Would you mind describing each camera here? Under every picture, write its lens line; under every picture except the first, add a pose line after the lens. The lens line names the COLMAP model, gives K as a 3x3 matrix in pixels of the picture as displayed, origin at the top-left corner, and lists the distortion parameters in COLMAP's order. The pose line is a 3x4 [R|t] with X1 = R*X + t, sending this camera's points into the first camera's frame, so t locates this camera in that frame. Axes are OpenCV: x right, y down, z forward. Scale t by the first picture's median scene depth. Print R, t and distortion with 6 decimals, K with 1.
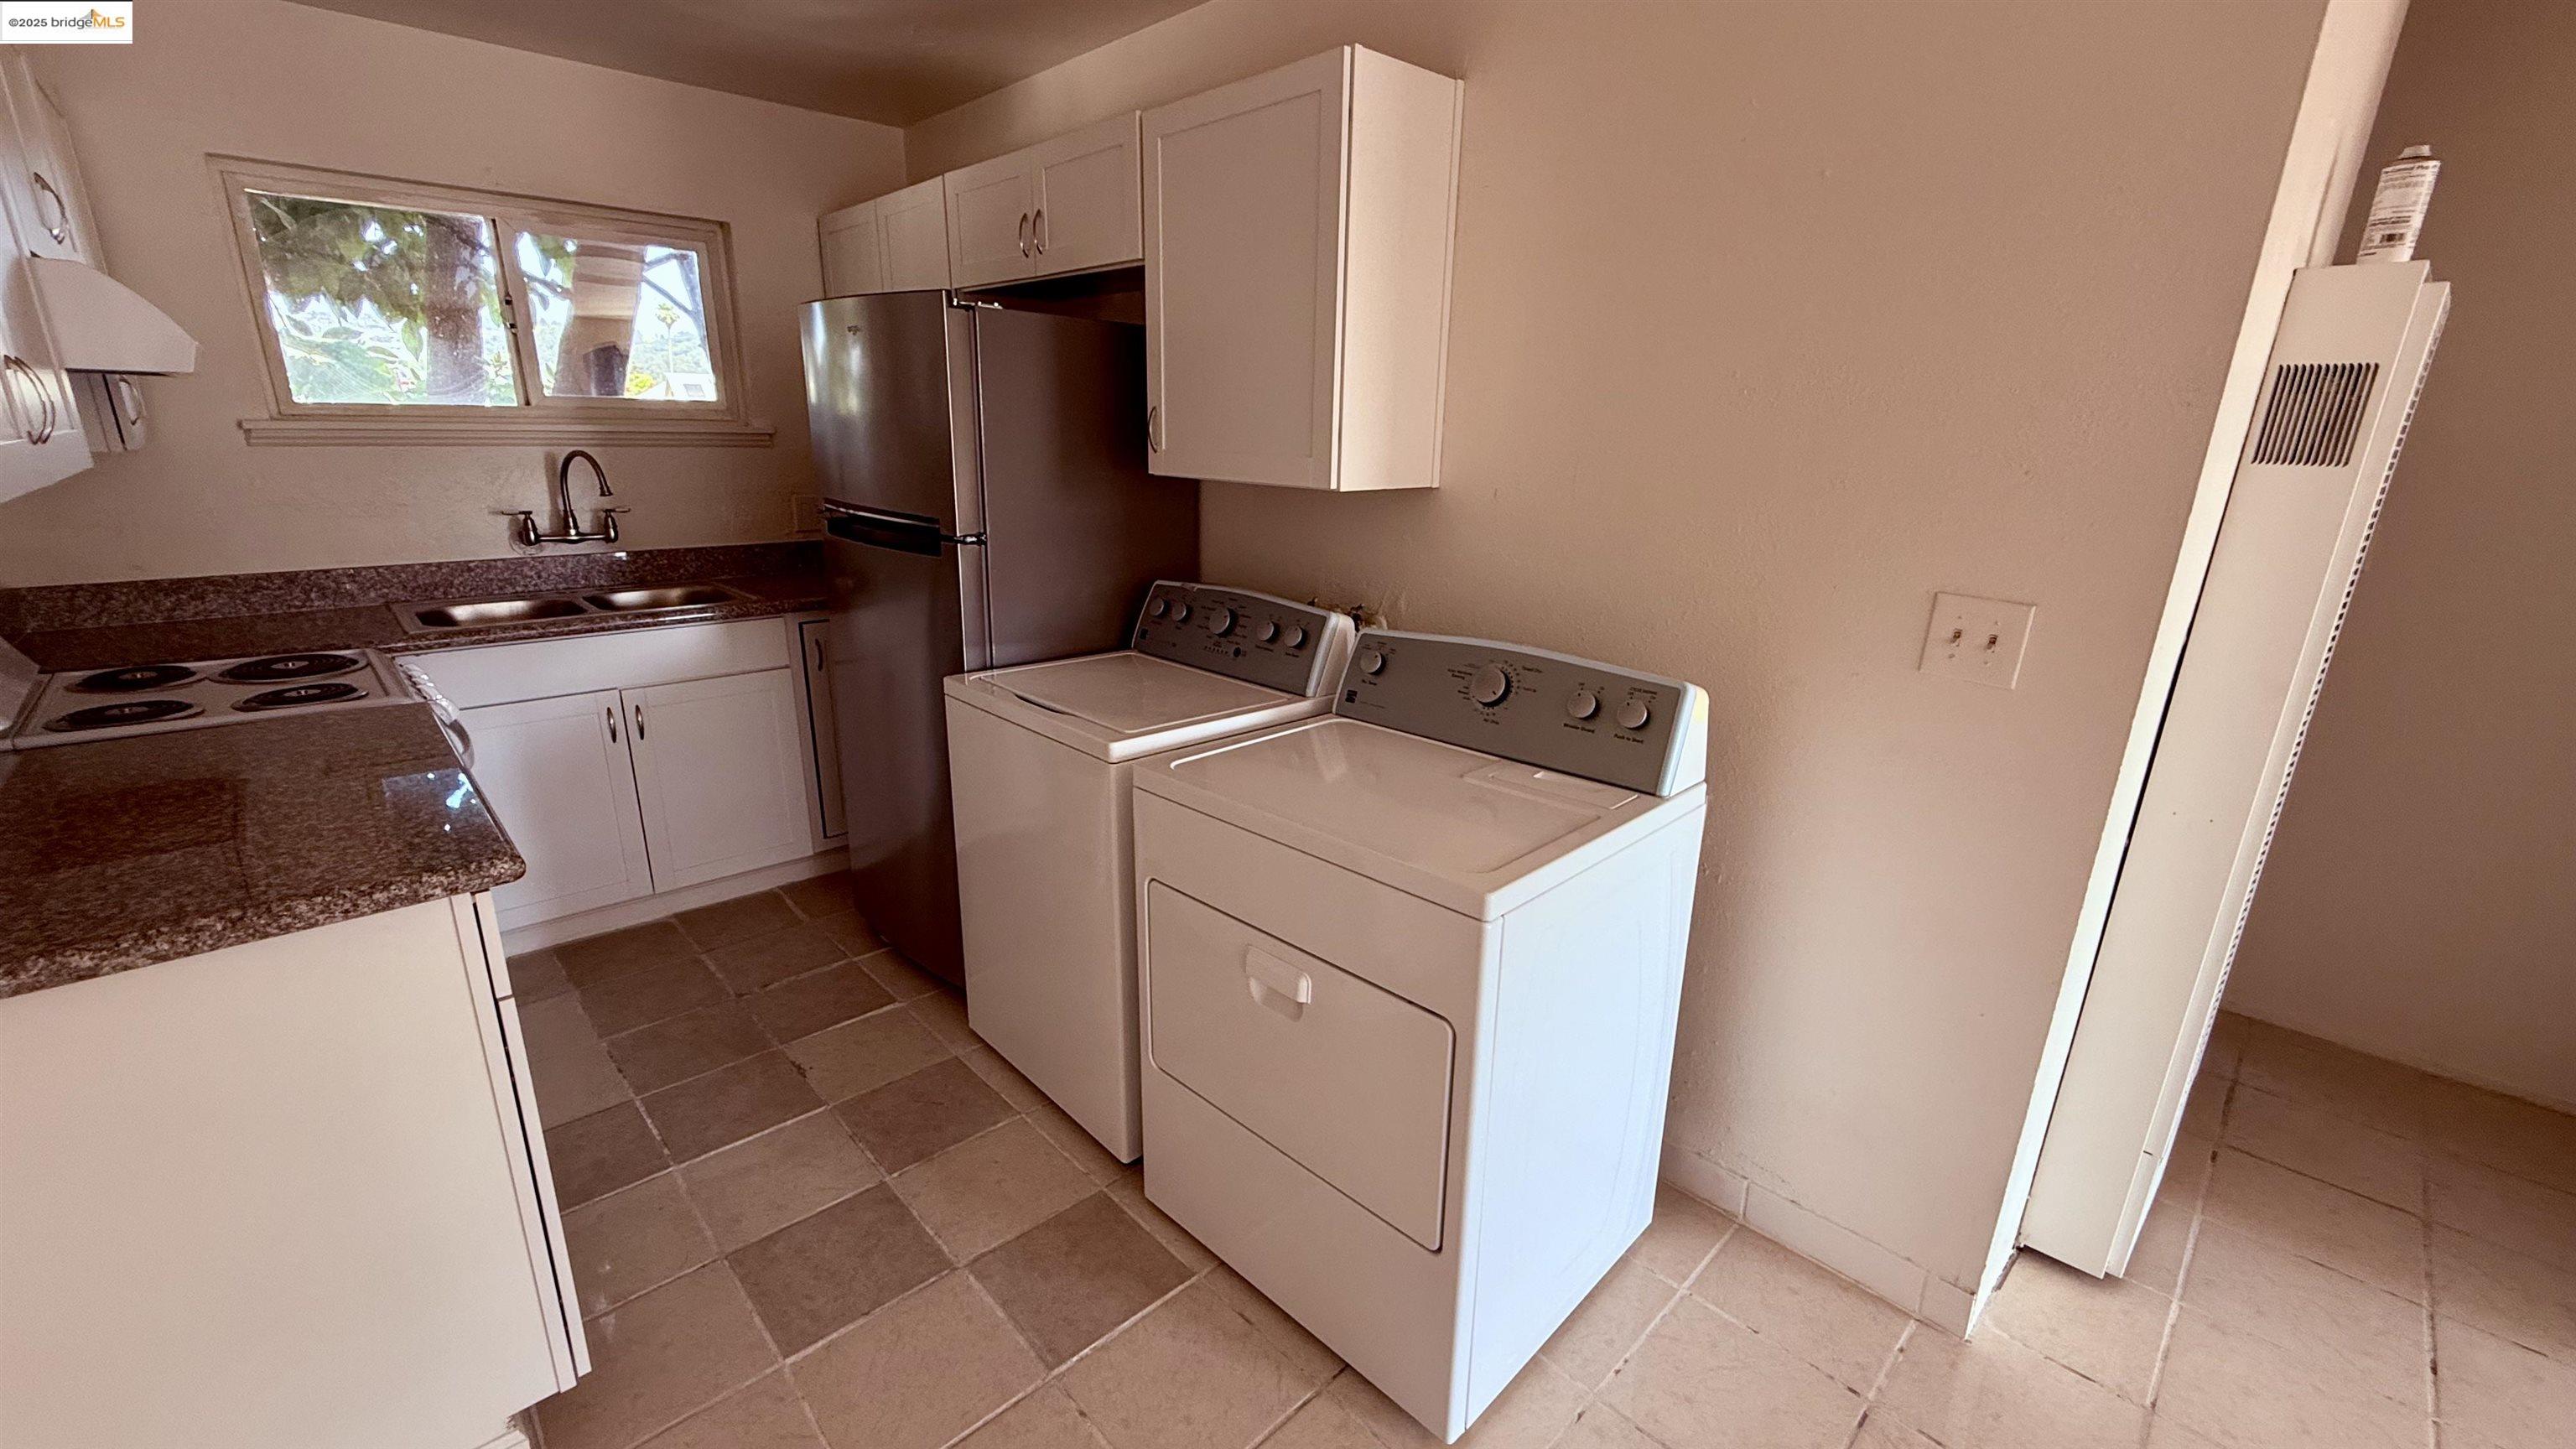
lens RADIAL K [[1029.4, 0, 1276.0], [0, 1029.4, 730.6], [0, 0, 1]] dist [-0.001627, -0.000240]
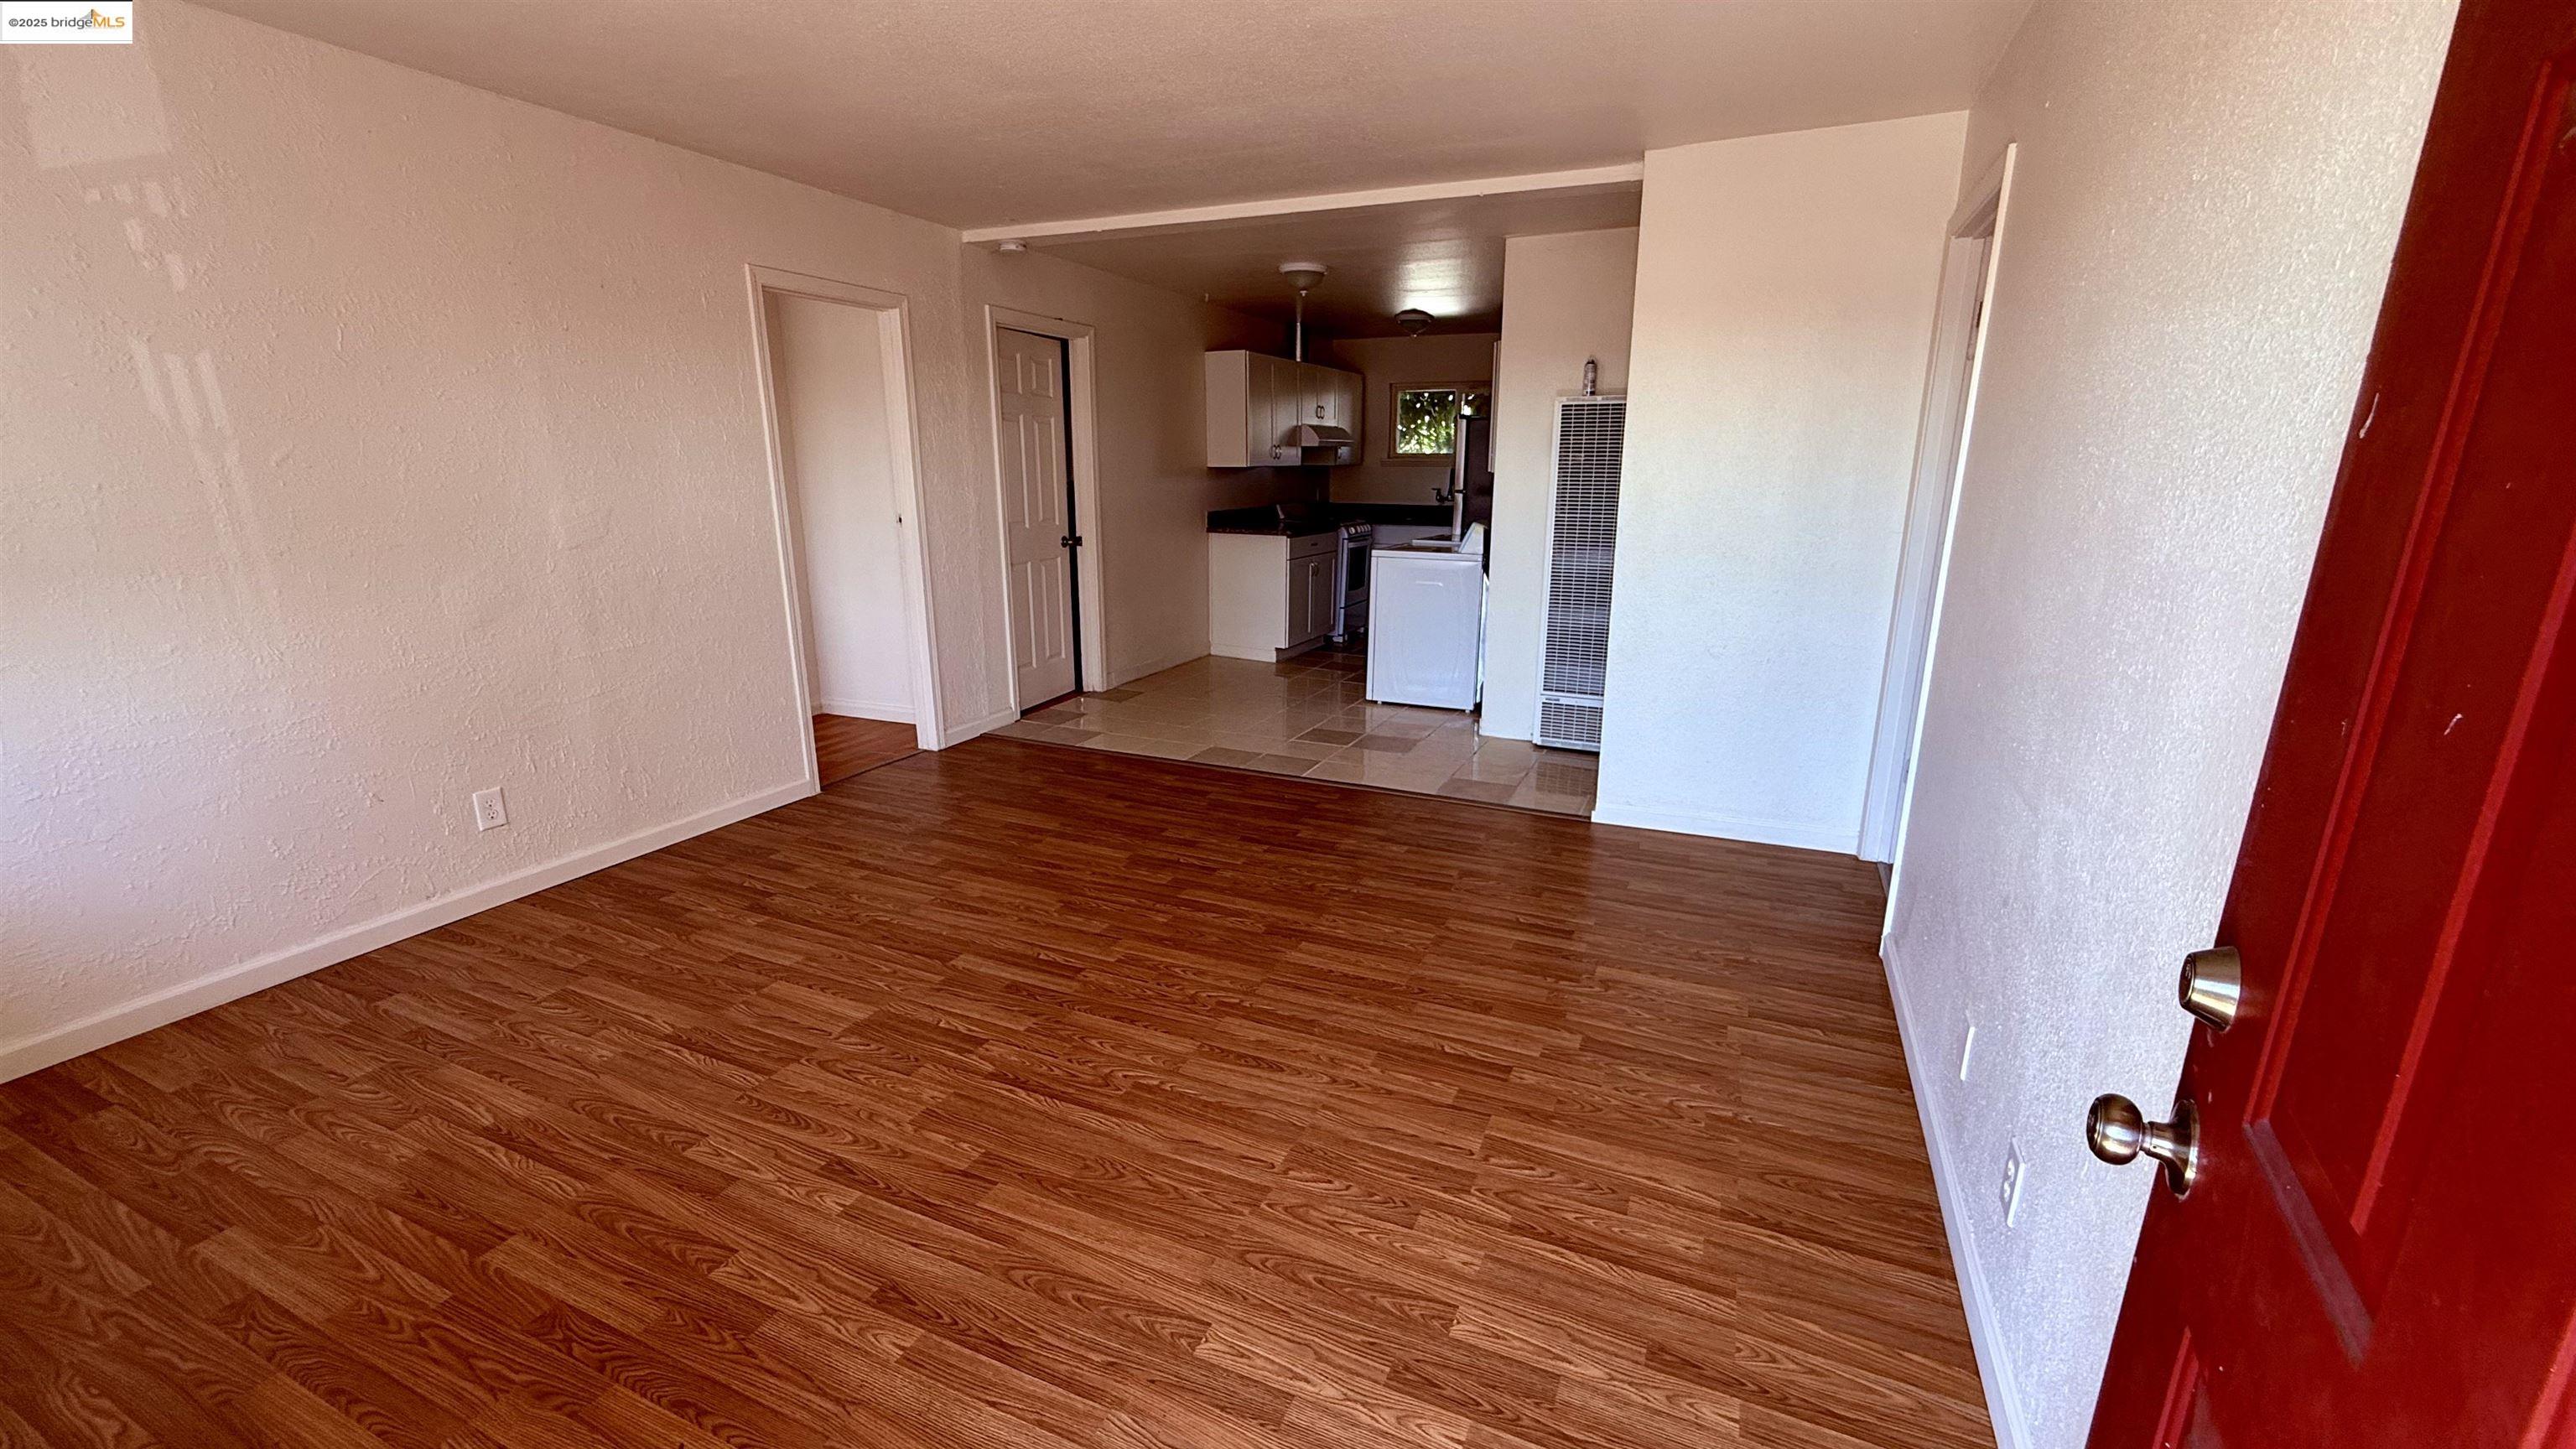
lens RADIAL K [[1029.4, 0, 1276.0], [0, 1029.4, 730.6], [0, 0, 1]] dist [-0.001627, -0.000240]
pose [[0.386412, 0.218122, -0.896163, 1.946456], [-0.259780, 0.958036, 0.121169, 0.219434], [0.884986, 0.185984, 0.426861, -0.546913]]
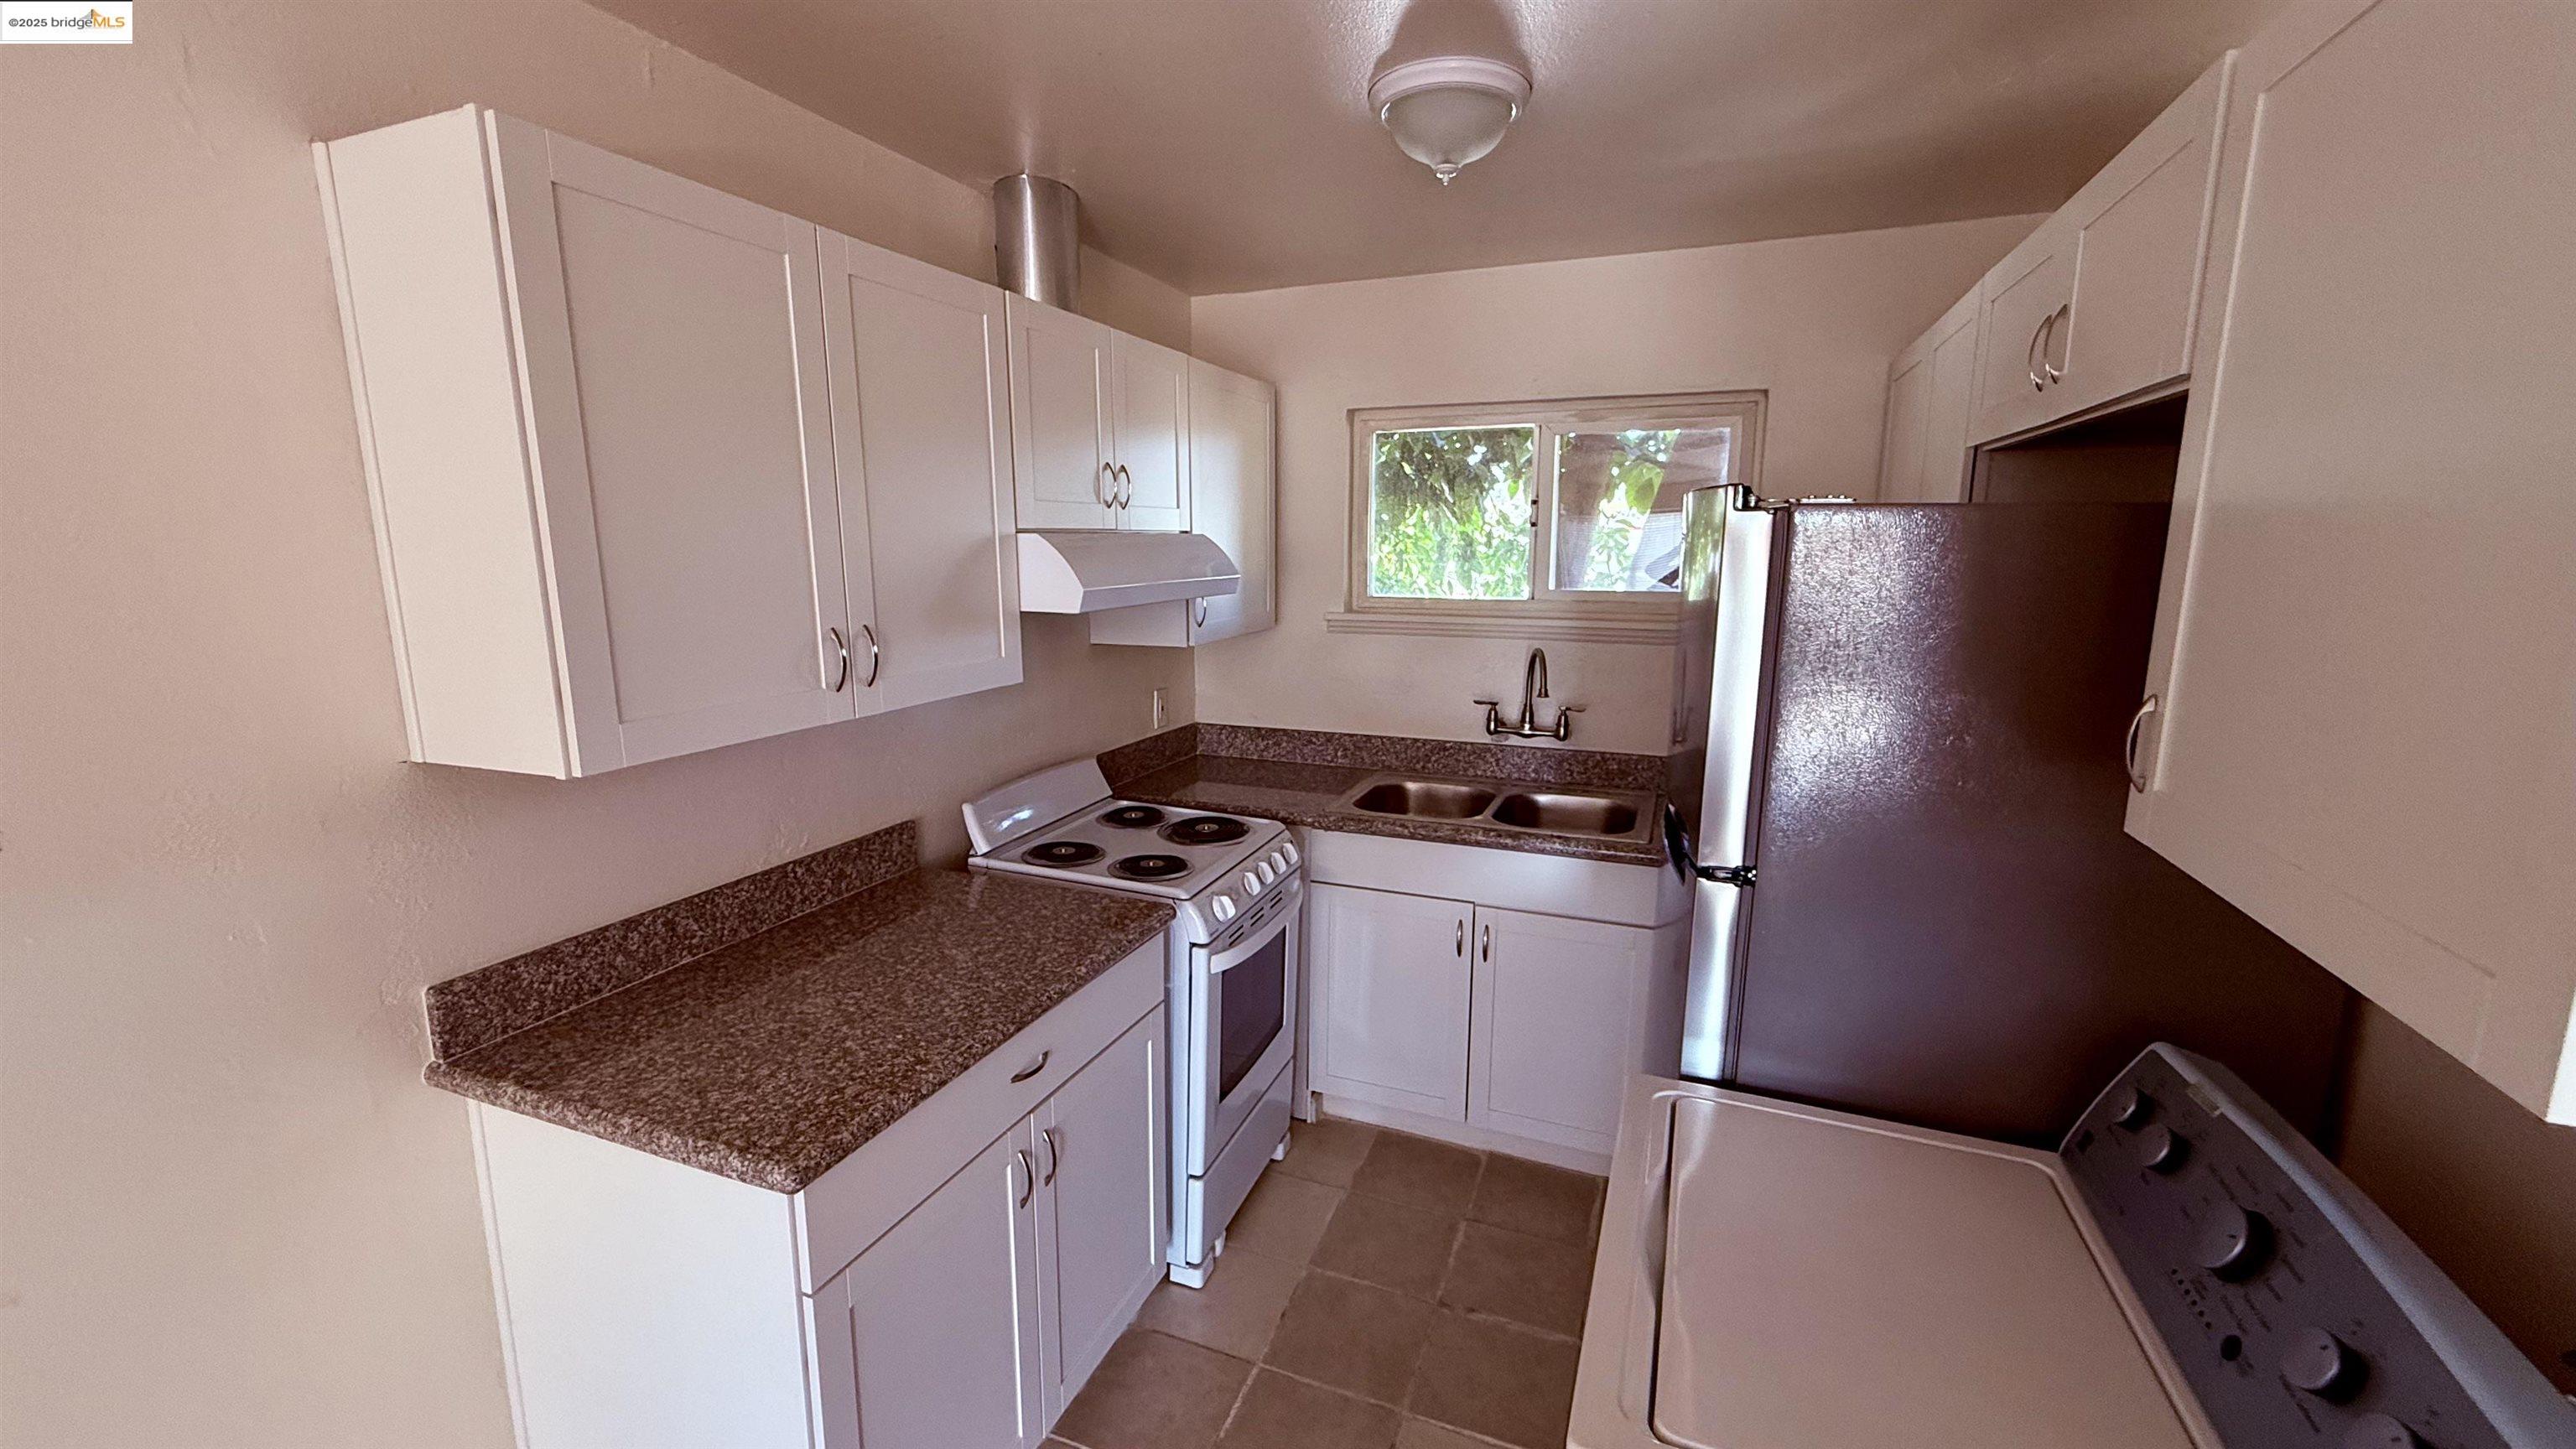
lens RADIAL K [[1029.4, 0, 1276.0], [0, 1029.4, 730.6], [0, 0, 1]] dist [-0.001627, -0.000240]
pose [[0.425918, 0.143760, -0.893268, 0.096191], [-0.251172, 0.967276, 0.035910, -0.178240], [0.869199, 0.209069, 0.448089, 0.385272]]
